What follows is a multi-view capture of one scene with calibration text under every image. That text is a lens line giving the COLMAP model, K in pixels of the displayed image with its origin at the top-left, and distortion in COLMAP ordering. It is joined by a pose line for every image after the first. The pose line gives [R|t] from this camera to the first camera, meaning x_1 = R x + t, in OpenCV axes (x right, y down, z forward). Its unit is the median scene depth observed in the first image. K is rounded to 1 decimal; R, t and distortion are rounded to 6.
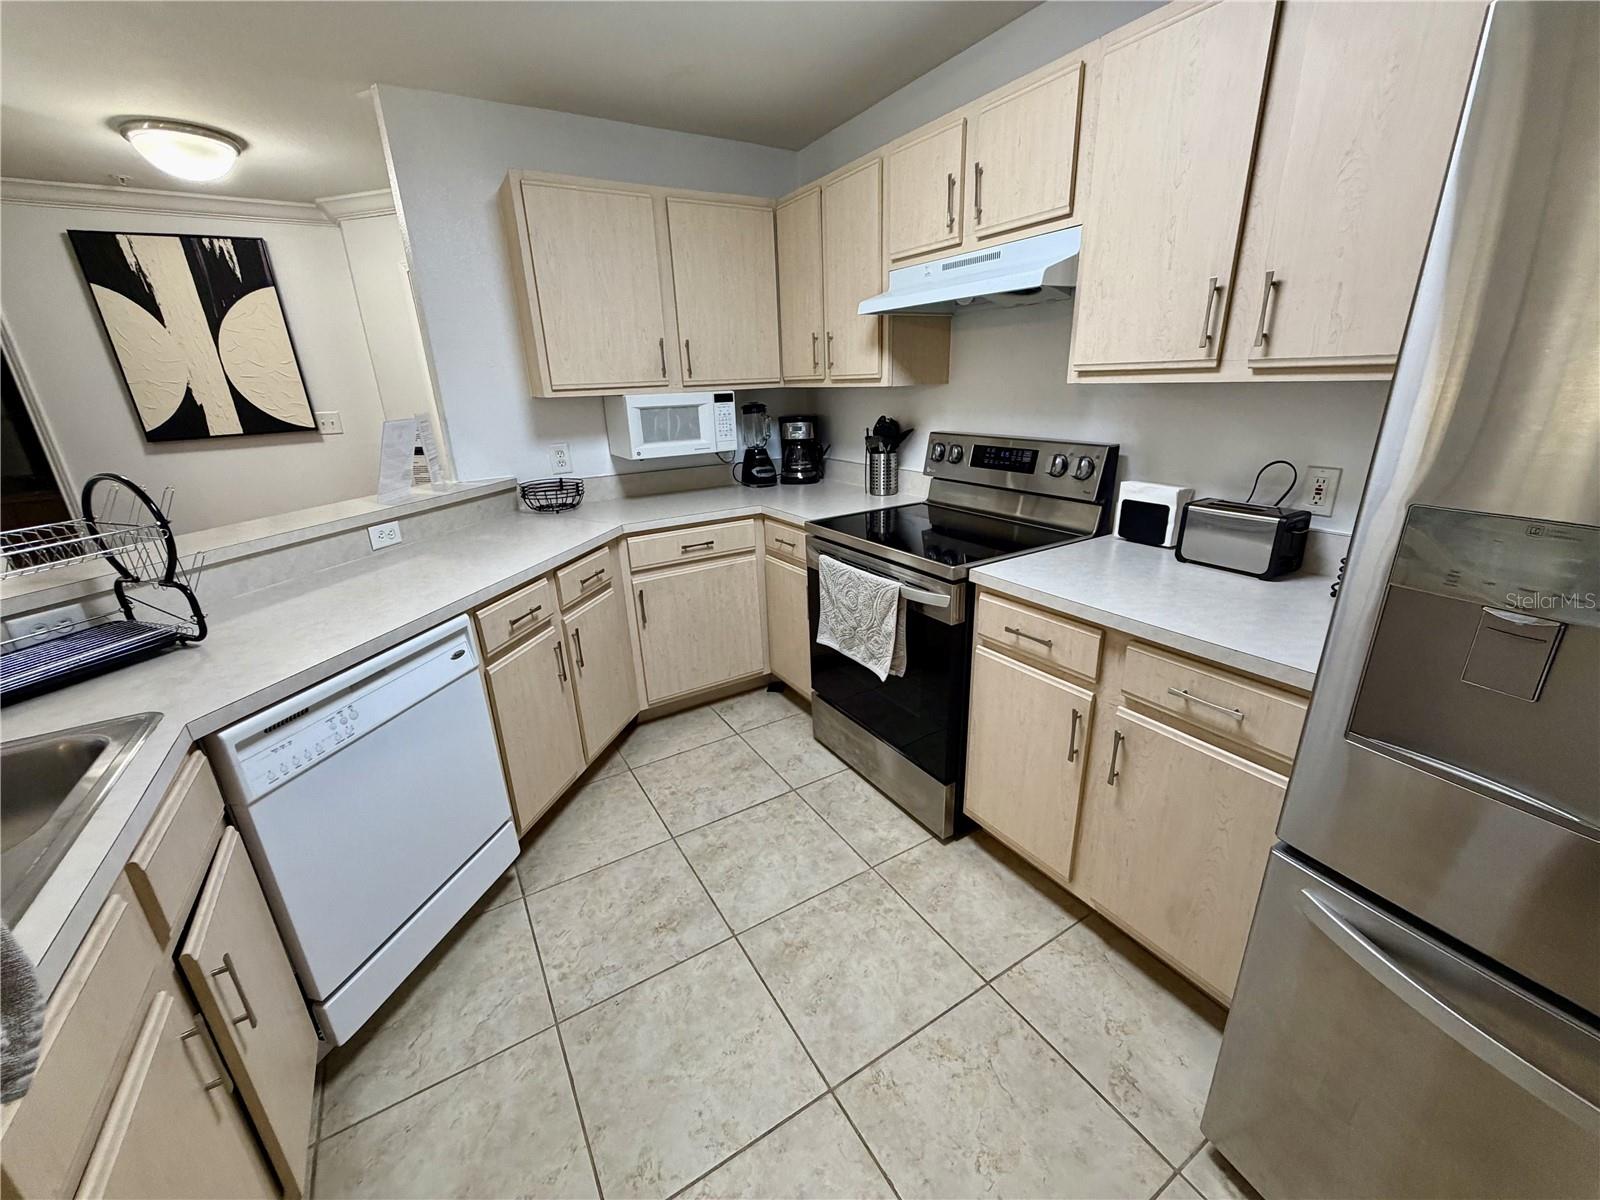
lens RADIAL K [[638.4, 0, 794.0], [0, 638.4, 597.9], [0, 0, 1]] dist [0.000073, 0.000049]
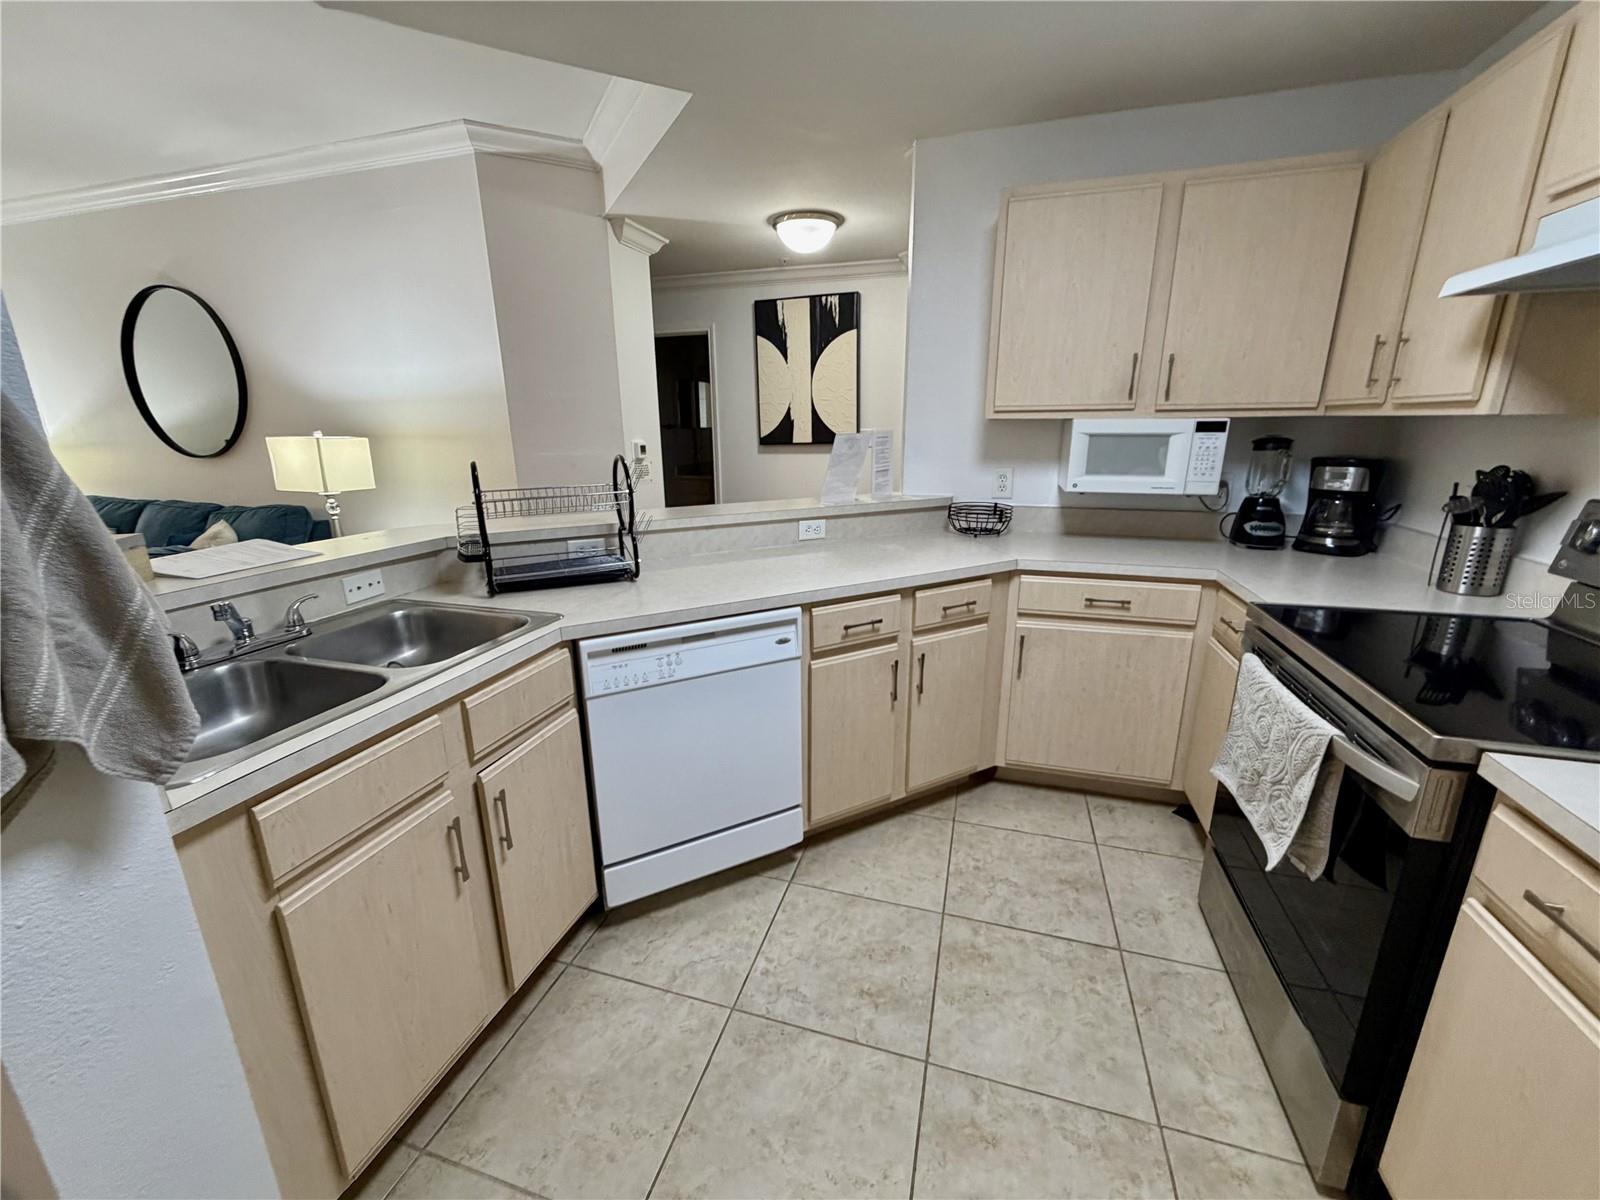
lens RADIAL K [[638.4, 0, 799.8], [0, 638.4, 599.1], [0, 0, 1]] dist [0.000073, 0.000049]
pose [[0.668774, 0.225807, -0.708345, 0.211430], [-0.256082, 0.964422, 0.065664, -0.049751], [0.697971, 0.137480, 0.702806, 0.194616]]
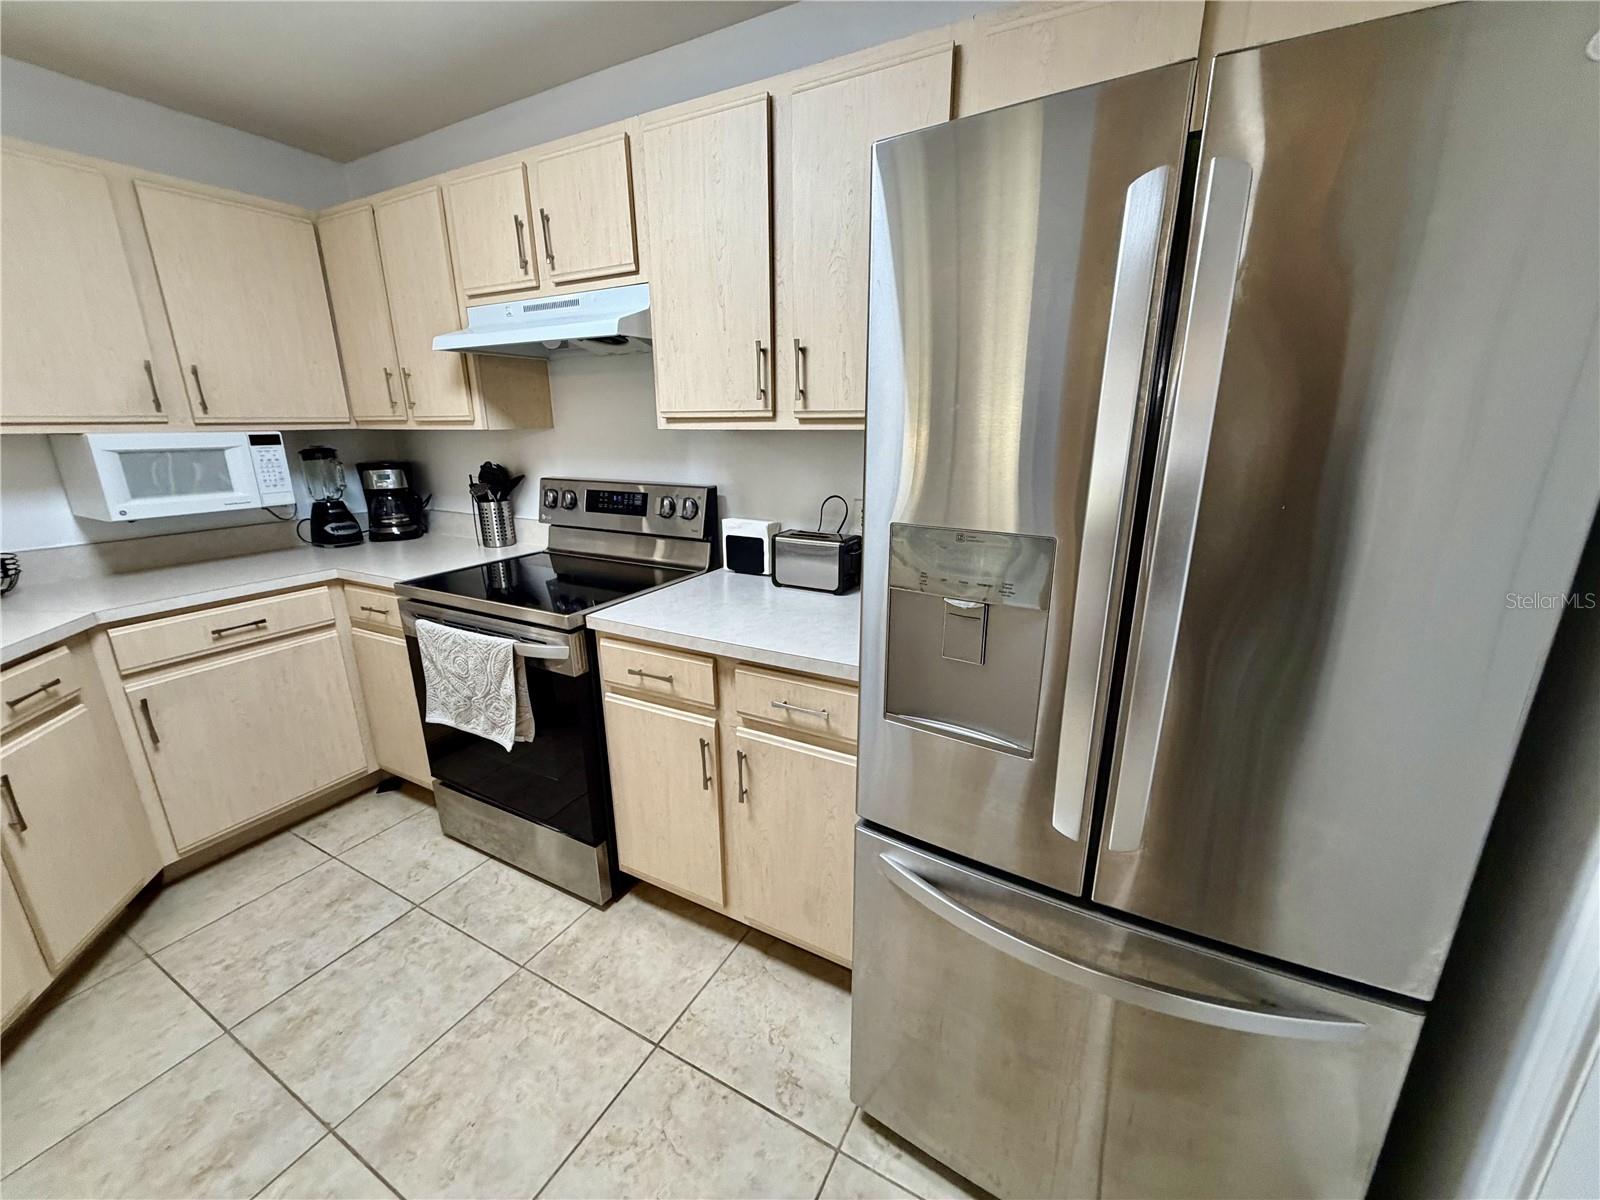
lens RADIAL K [[638.4, 0, 795.5], [0, 638.4, 598.5], [0, 0, 1]] dist [0.000073, 0.000049]
pose [[0.863733, -0.107617, 0.492325, 0.067356], [0.142366, 0.989246, -0.033529, 0.005543], [-0.483423, 0.099050, 0.869765, 0.007122]]
